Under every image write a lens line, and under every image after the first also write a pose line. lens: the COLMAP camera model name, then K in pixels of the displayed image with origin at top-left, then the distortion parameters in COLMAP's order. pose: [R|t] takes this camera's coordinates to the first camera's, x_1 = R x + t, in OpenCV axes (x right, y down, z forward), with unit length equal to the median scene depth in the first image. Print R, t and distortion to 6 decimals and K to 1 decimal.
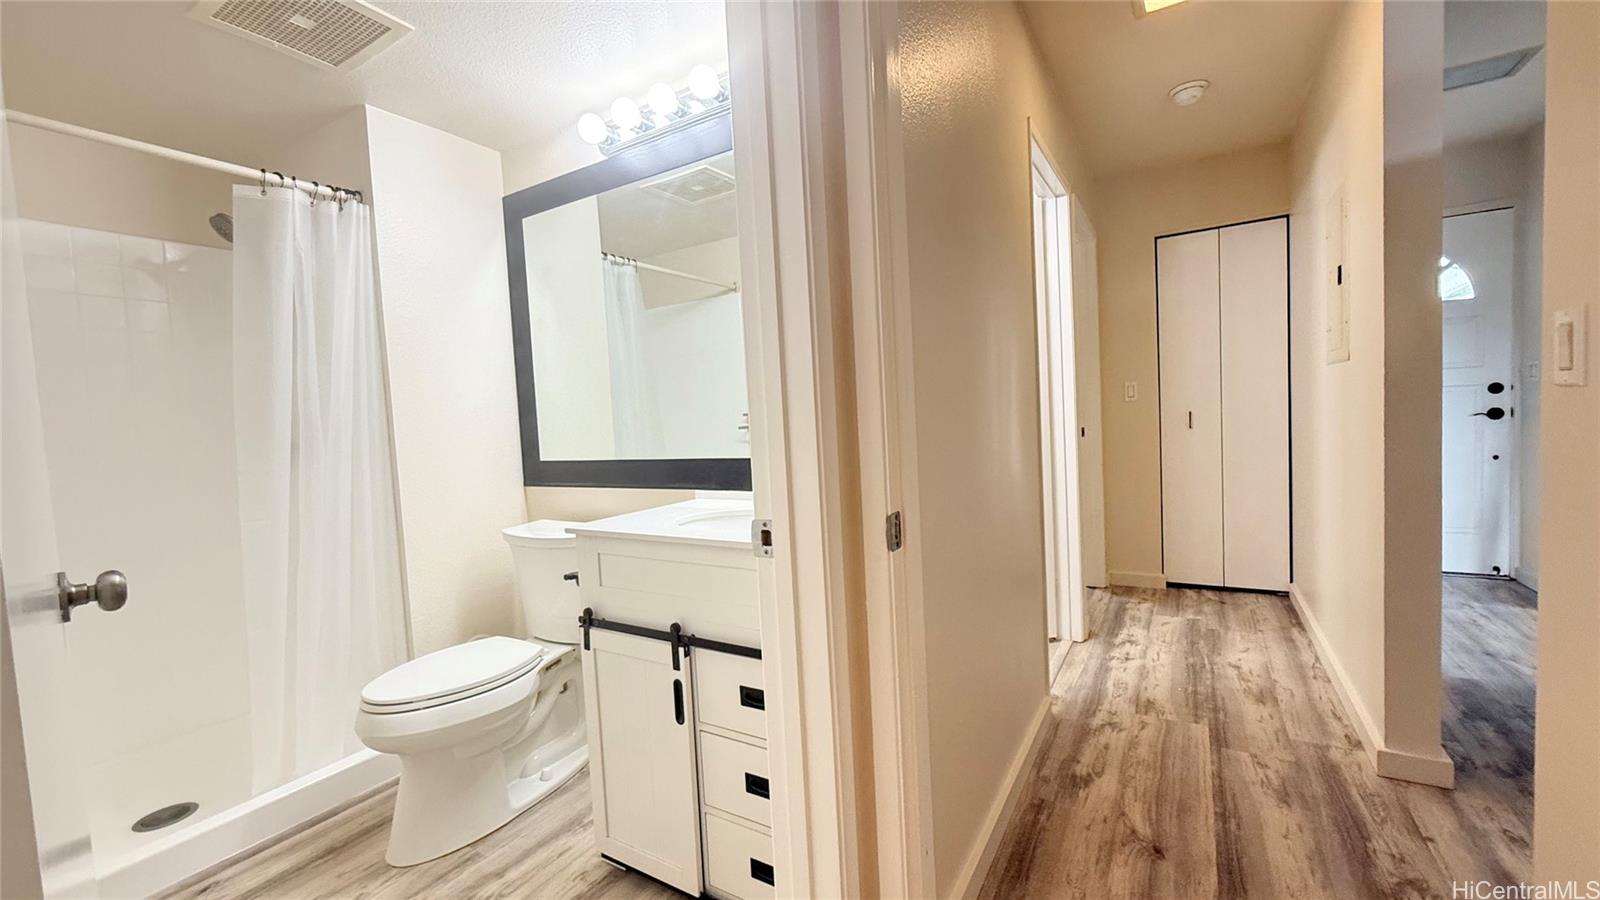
lens RADIAL K [[635.7, 0, 800.0], [0, 635.7, 450.0], [0, 0, 1]] dist [-0.002394, 0.000195]
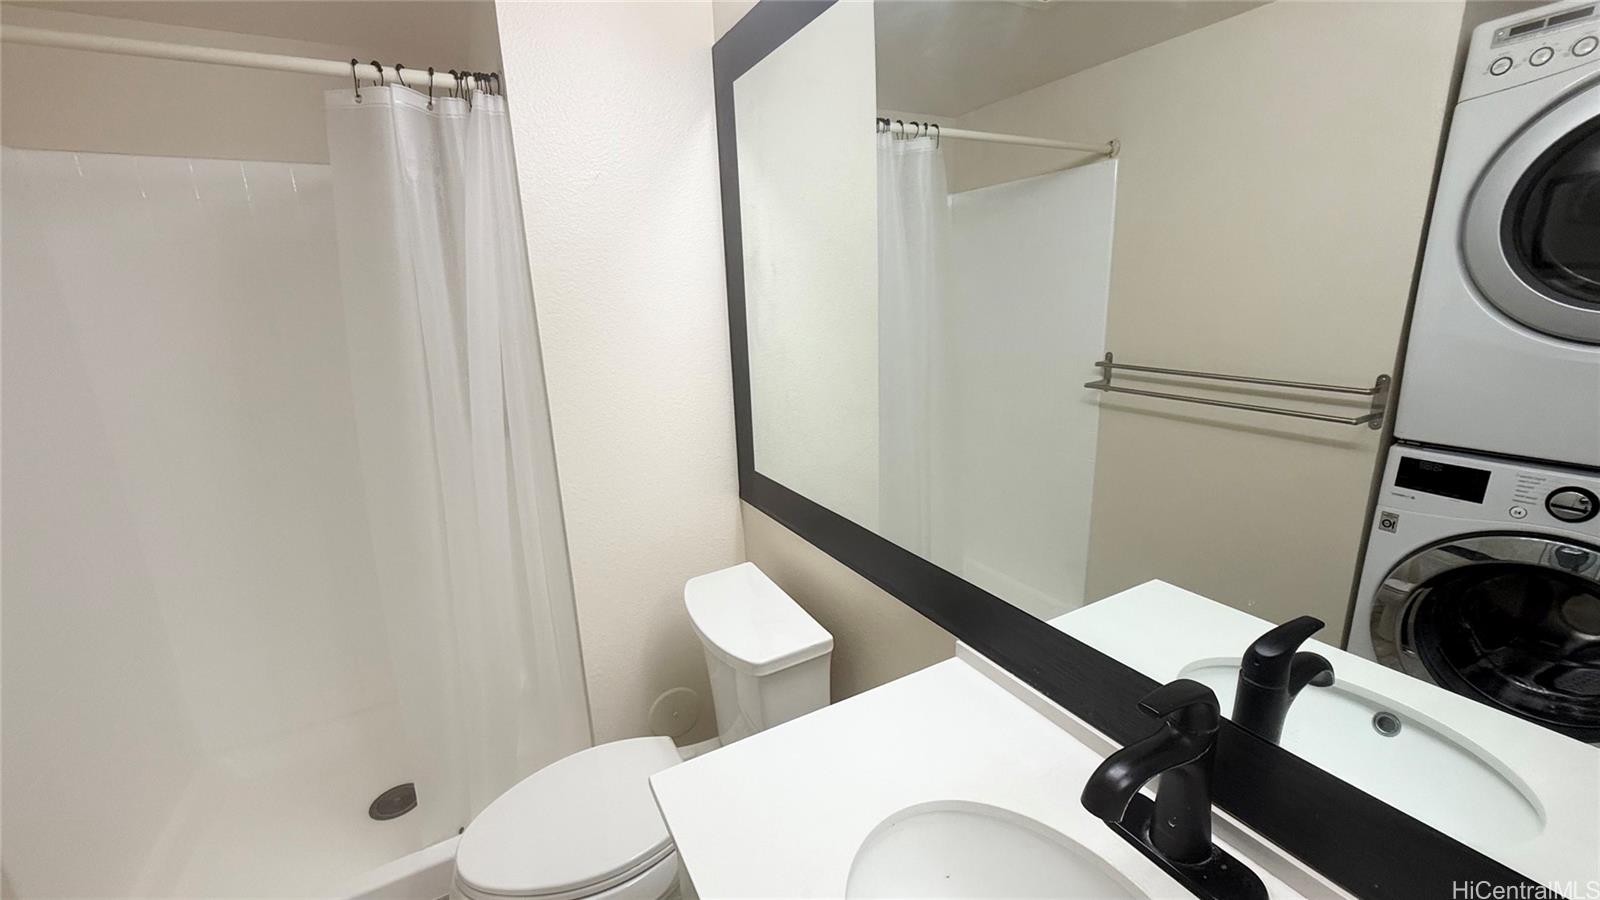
lens RADIAL K [[635.7, 0, 800.0], [0, 635.7, 450.0], [0, 0, 1]] dist [-0.002394, 0.000195]
pose [[0.868167, 0.141532, -0.475663, -0.052913], [-0.035775, 0.973826, 0.224464, -0.174588], [0.494982, -0.177855, 0.850506, 0.493692]]
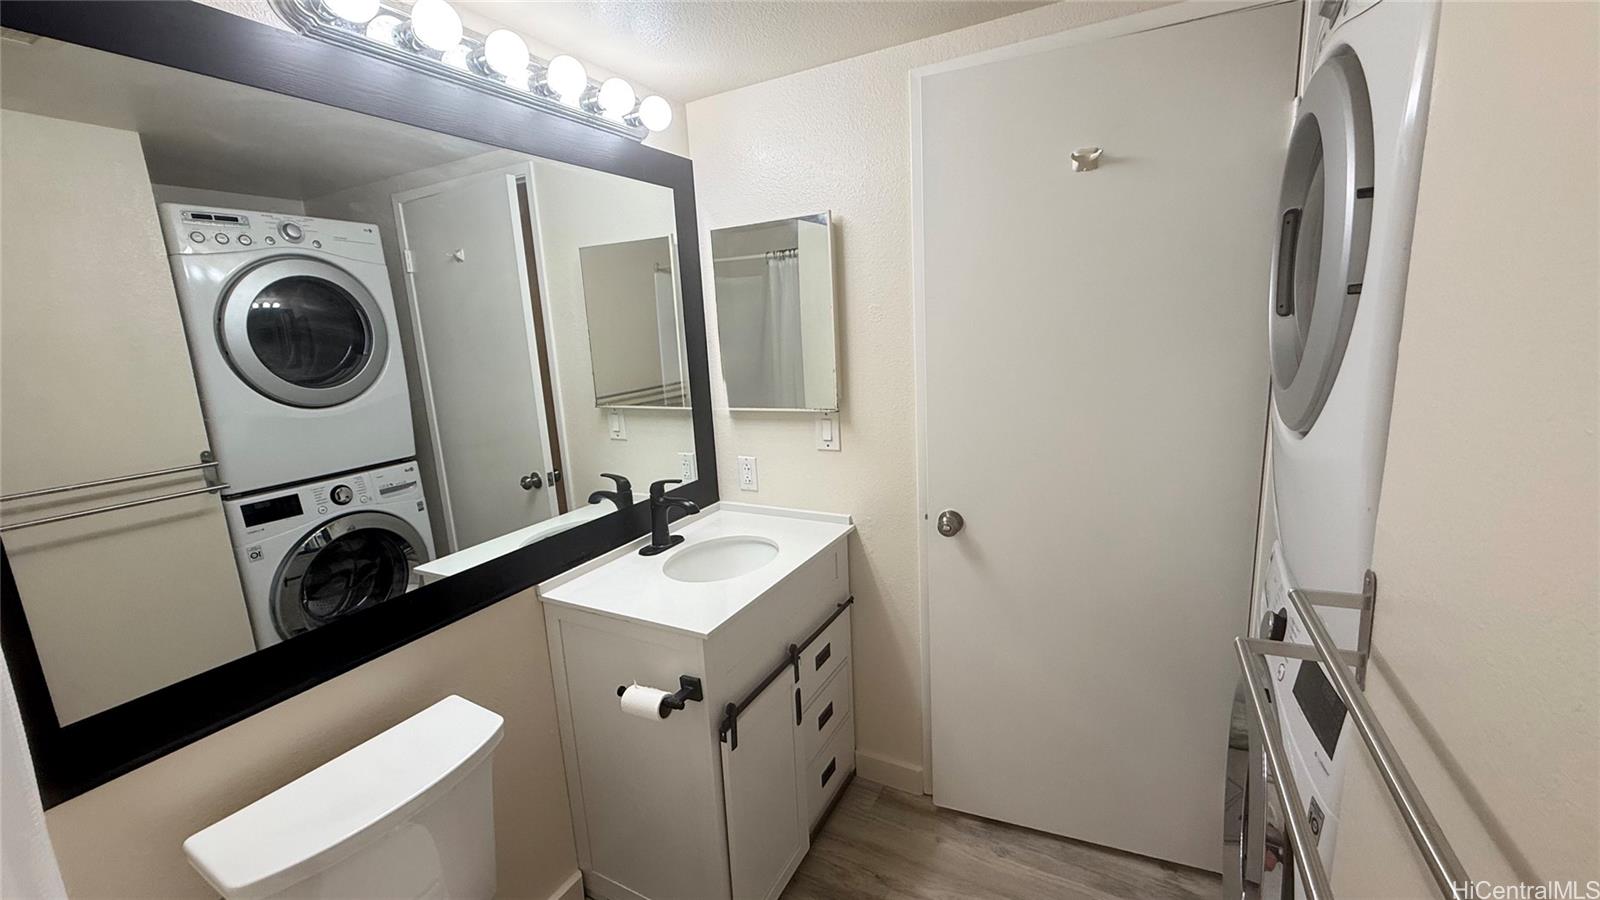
lens RADIAL K [[635.7, 0, 800.0], [0, 635.7, 450.0], [0, 0, 1]] dist [-0.002394, 0.000195]
pose [[-0.061571, -0.135618, 0.988846, -0.825091], [0.112981, 0.983411, 0.141907, -0.153445], [-0.991688, 0.120458, -0.045227, 0.640530]]
